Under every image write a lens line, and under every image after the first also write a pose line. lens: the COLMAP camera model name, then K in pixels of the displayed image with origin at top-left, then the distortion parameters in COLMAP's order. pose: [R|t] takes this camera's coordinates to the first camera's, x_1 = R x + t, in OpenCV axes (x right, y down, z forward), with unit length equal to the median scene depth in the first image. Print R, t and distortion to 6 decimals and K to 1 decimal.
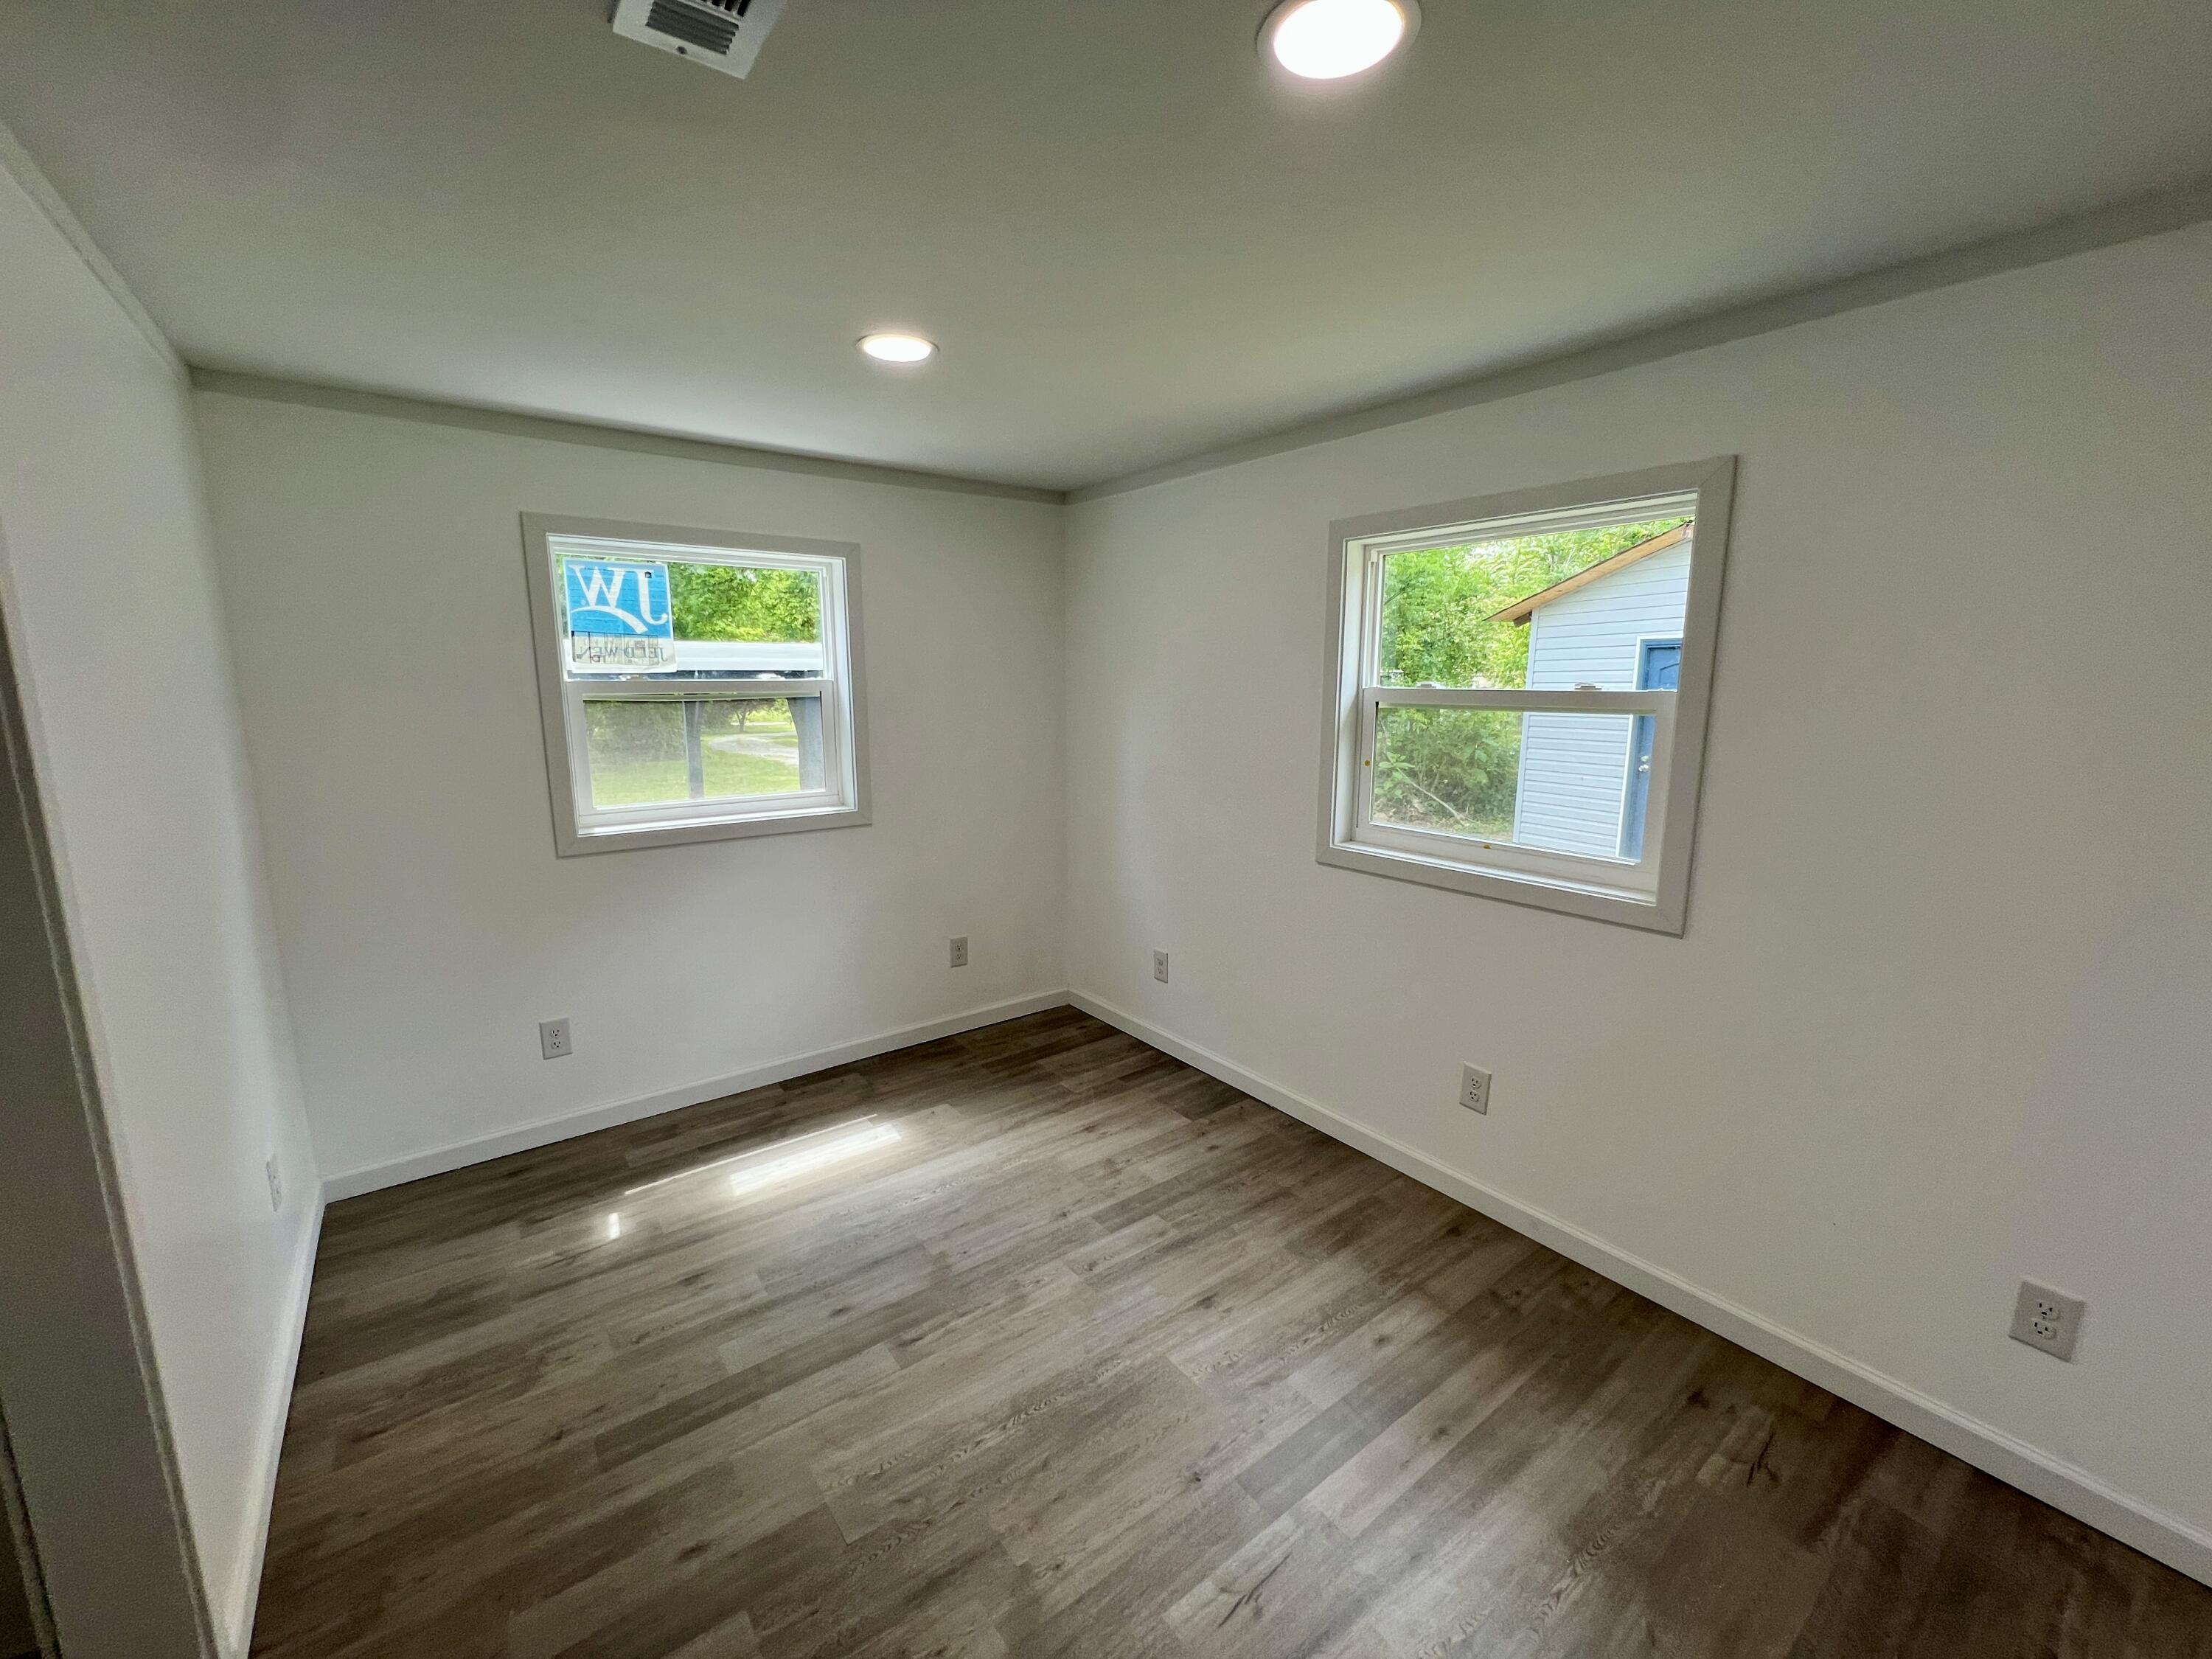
lens RADIAL K [[882.0, 0, 1100.1], [0, 882.0, 828.0], [0, 0, 1]] dist [-0.001986, 0.000158]
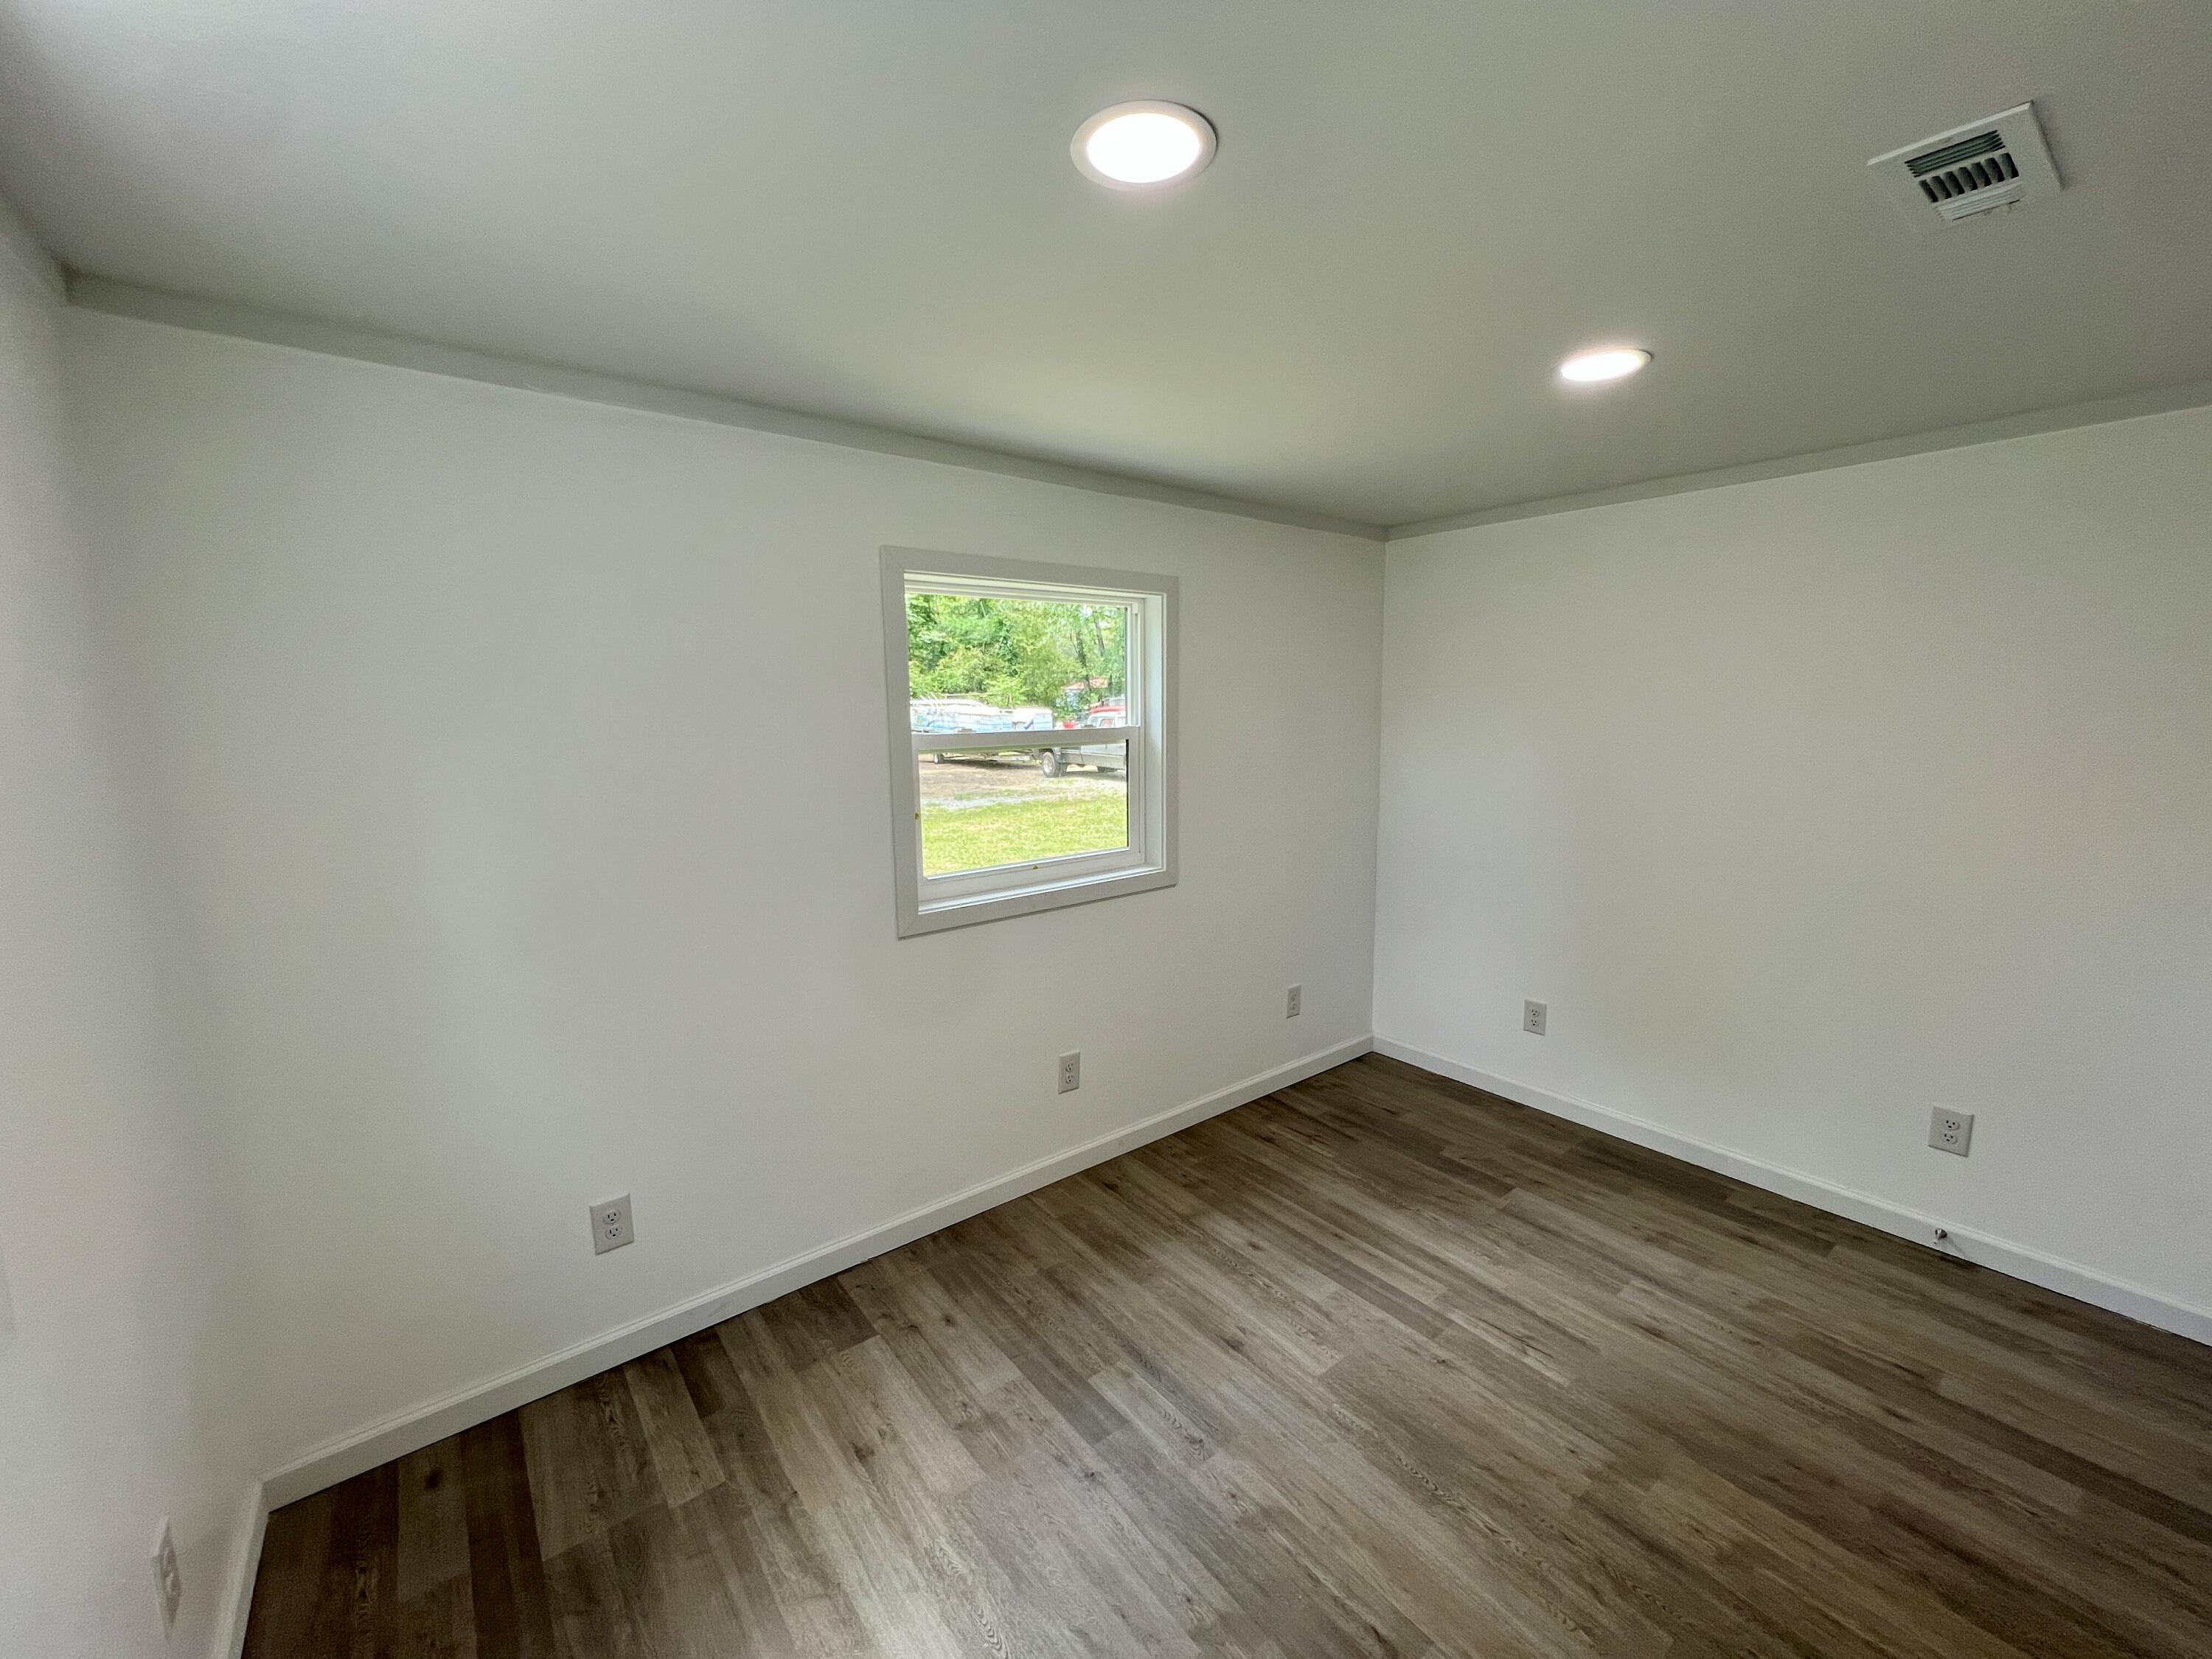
lens RADIAL K [[880.0, 0, 1103.2], [0, 880.0, 816.7], [0, 0, 1]] dist [-0.002431, 0.000141]
pose [[-0.017595, -0.125815, 0.991898, -0.704140], [0.185489, 0.974419, 0.126889, -0.175060], [-0.982489, 0.186219, 0.006192, 0.921009]]
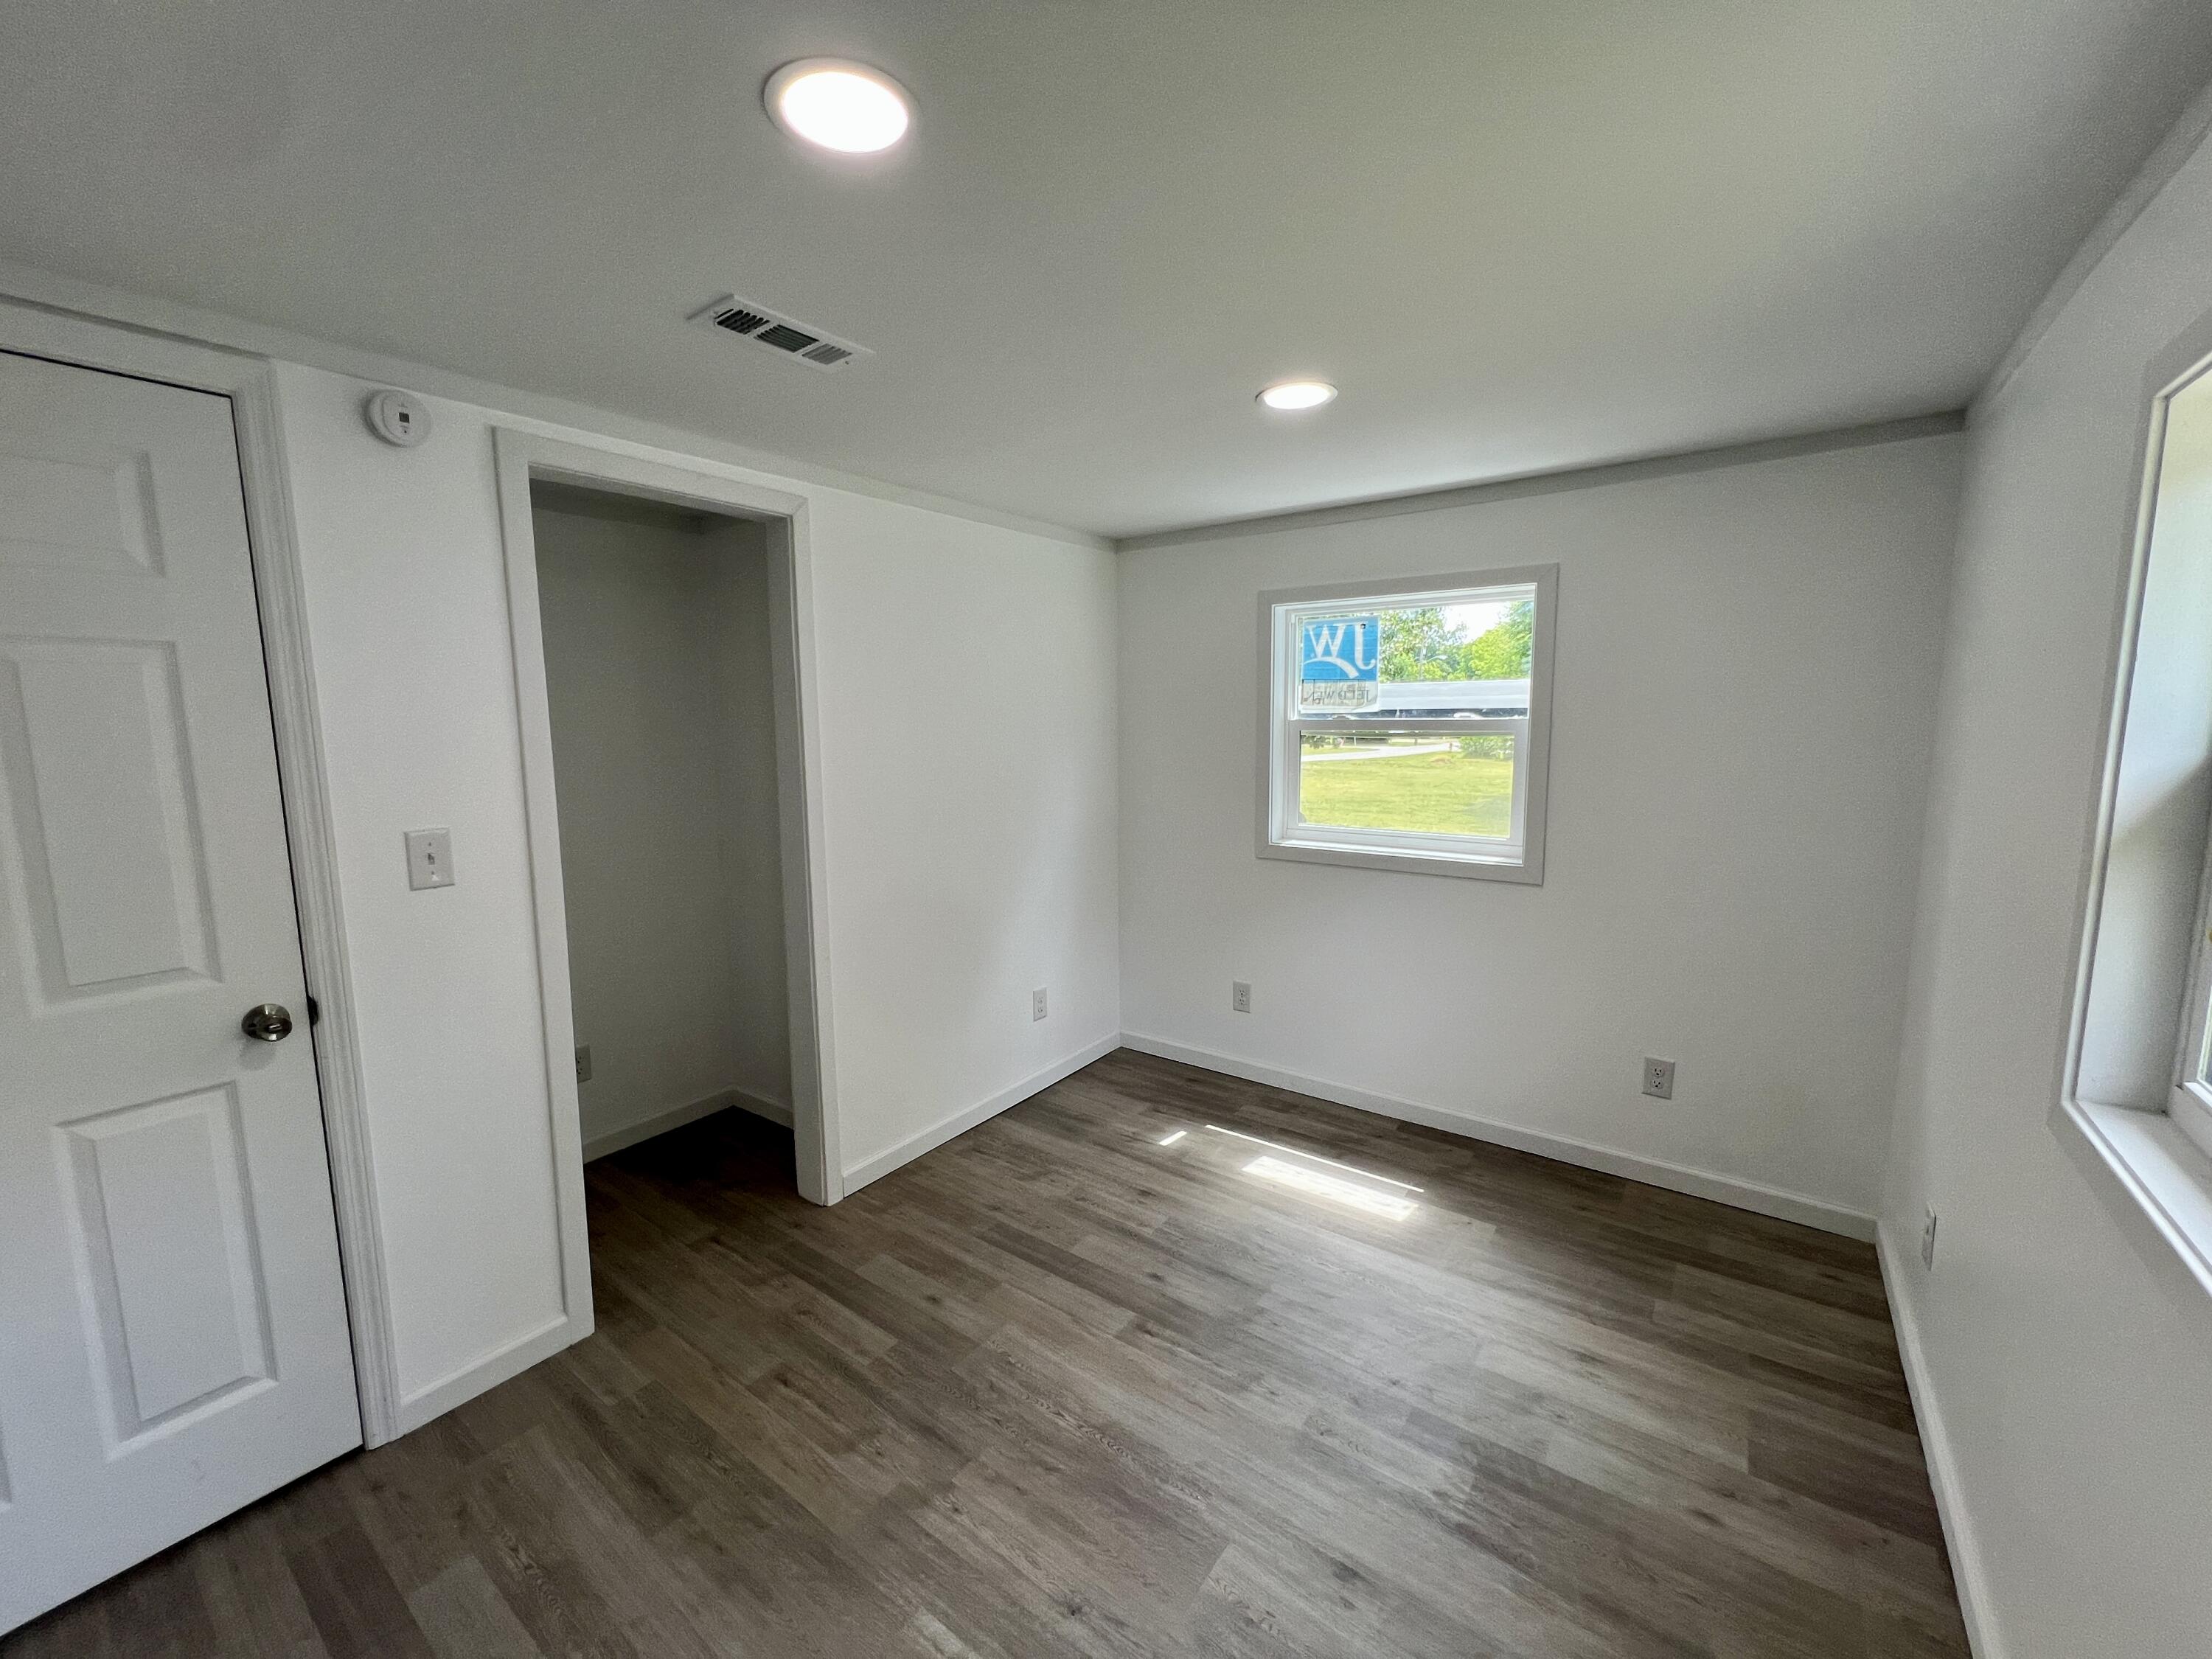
lens RADIAL K [[892.4, 0, 1101.3], [0, 892.4, 821.6], [0, 0, 1]] dist [0.000869, 0.000171]
pose [[0.284773, 0.112500, -0.951971, 0.622716], [-0.155211, 0.985397, 0.070020, -0.083661], [0.945946, 0.127816, 0.298075, 0.456582]]
